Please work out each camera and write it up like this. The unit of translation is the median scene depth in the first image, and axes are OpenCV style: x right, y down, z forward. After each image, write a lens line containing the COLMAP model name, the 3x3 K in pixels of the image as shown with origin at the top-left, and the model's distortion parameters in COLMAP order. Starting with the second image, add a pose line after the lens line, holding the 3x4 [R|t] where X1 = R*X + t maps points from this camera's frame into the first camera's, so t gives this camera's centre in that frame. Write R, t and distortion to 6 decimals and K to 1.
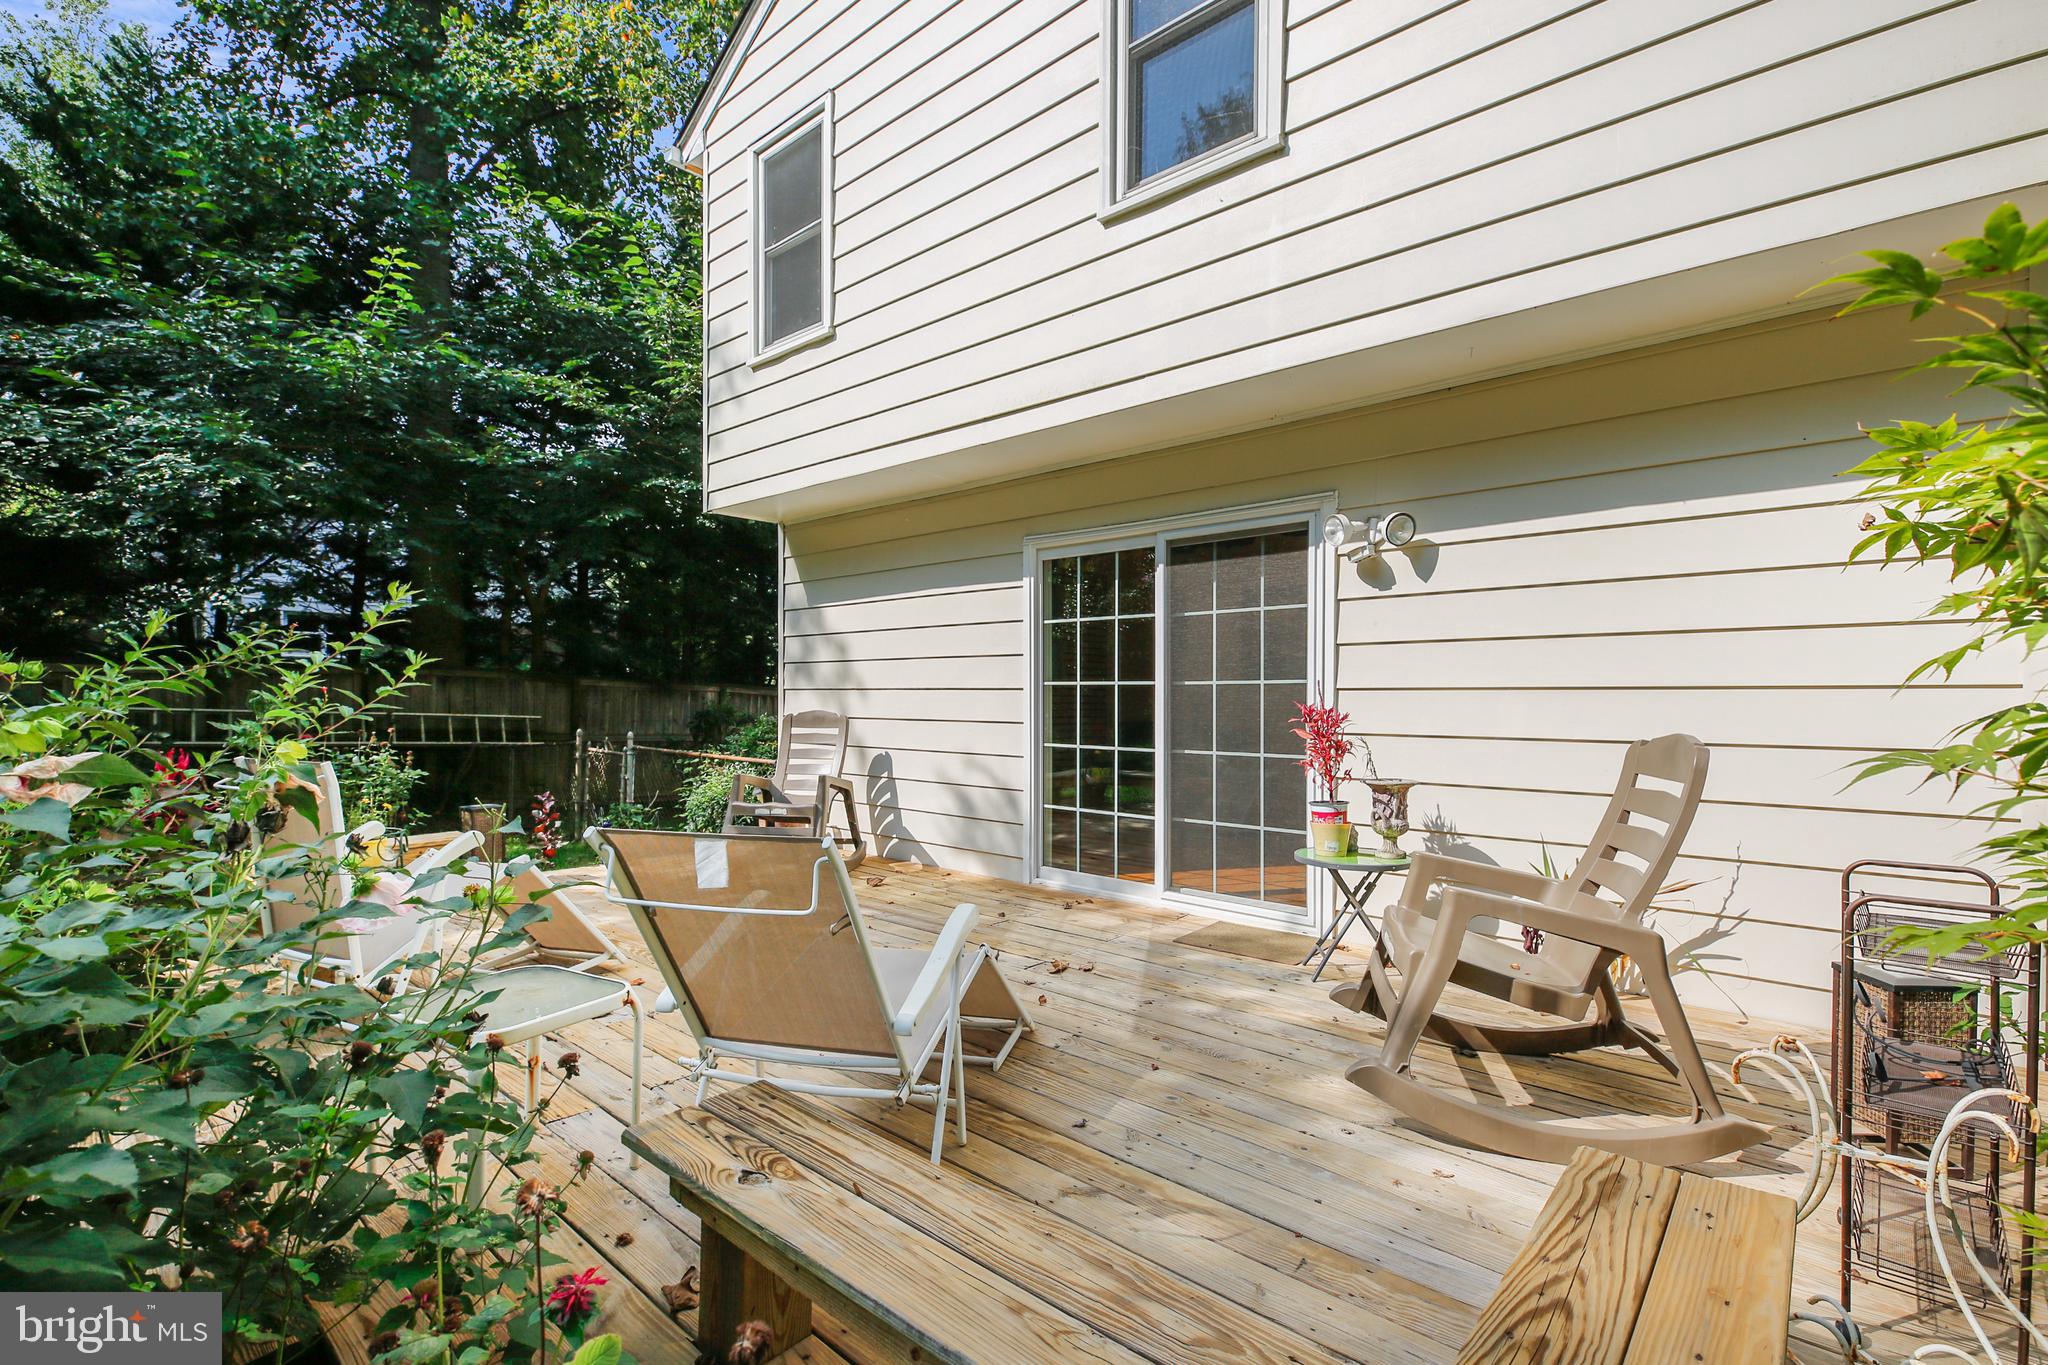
lens RADIAL K [[906.7, 0, 1016.9], [0, 906.7, 674.4], [0, 0, 1]] dist [0.022390, -0.010577]
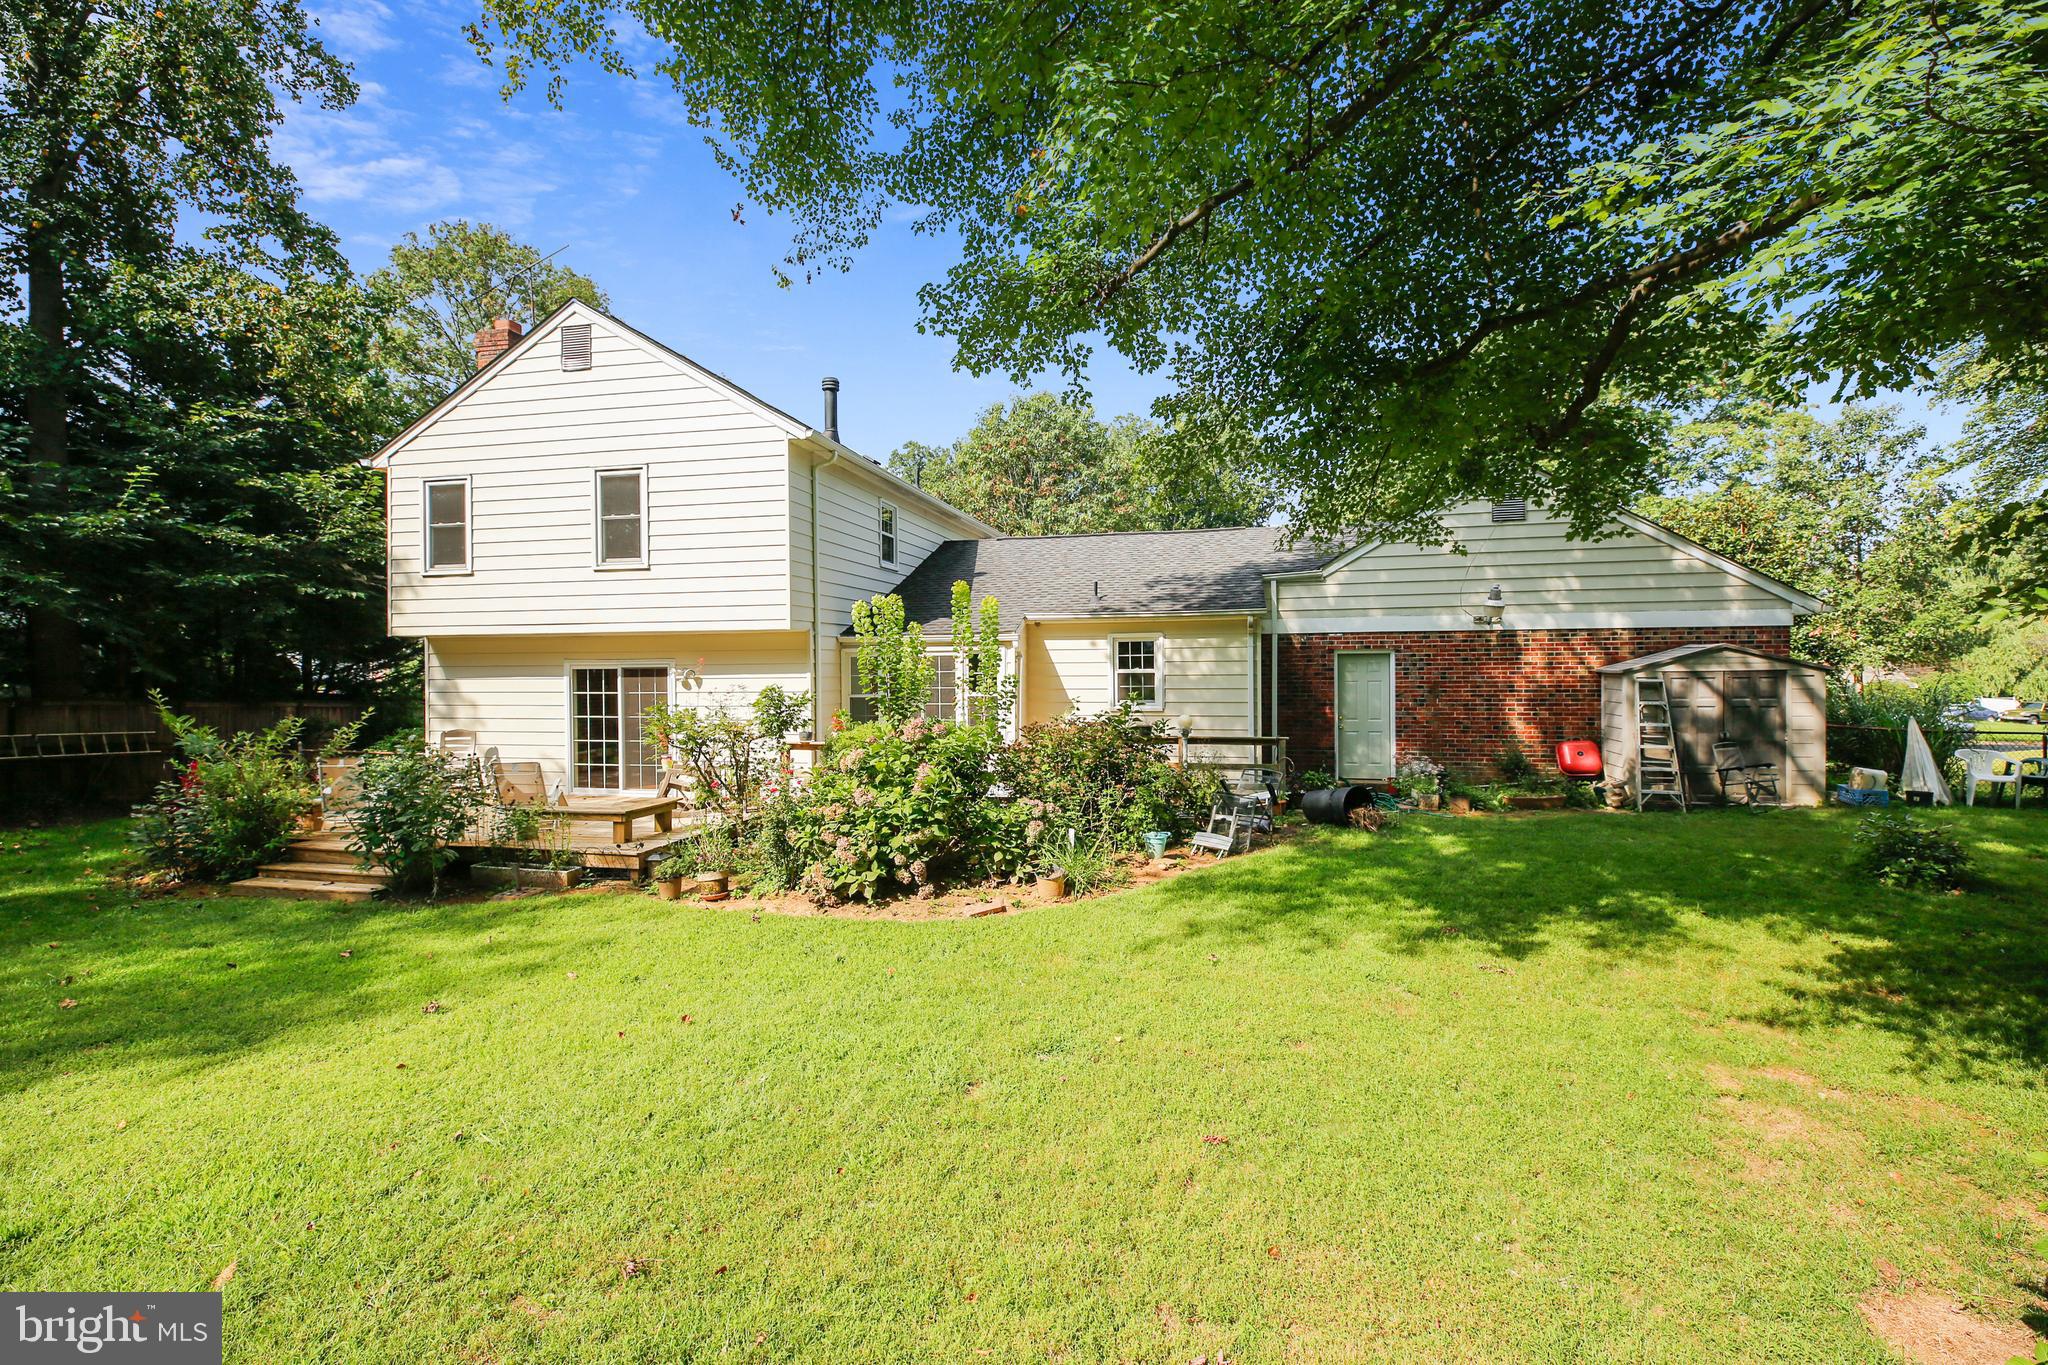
lens RADIAL K [[906.7, 0, 1016.9], [0, 906.7, 674.4], [0, 0, 1]] dist [0.022390, -0.010577]
pose [[0.879448, -0.016200, 0.475719, -0.097910], [-0.000700, 0.999376, 0.035327, -0.215292], [-0.475994, -0.031401, 0.878888, -1.987298]]
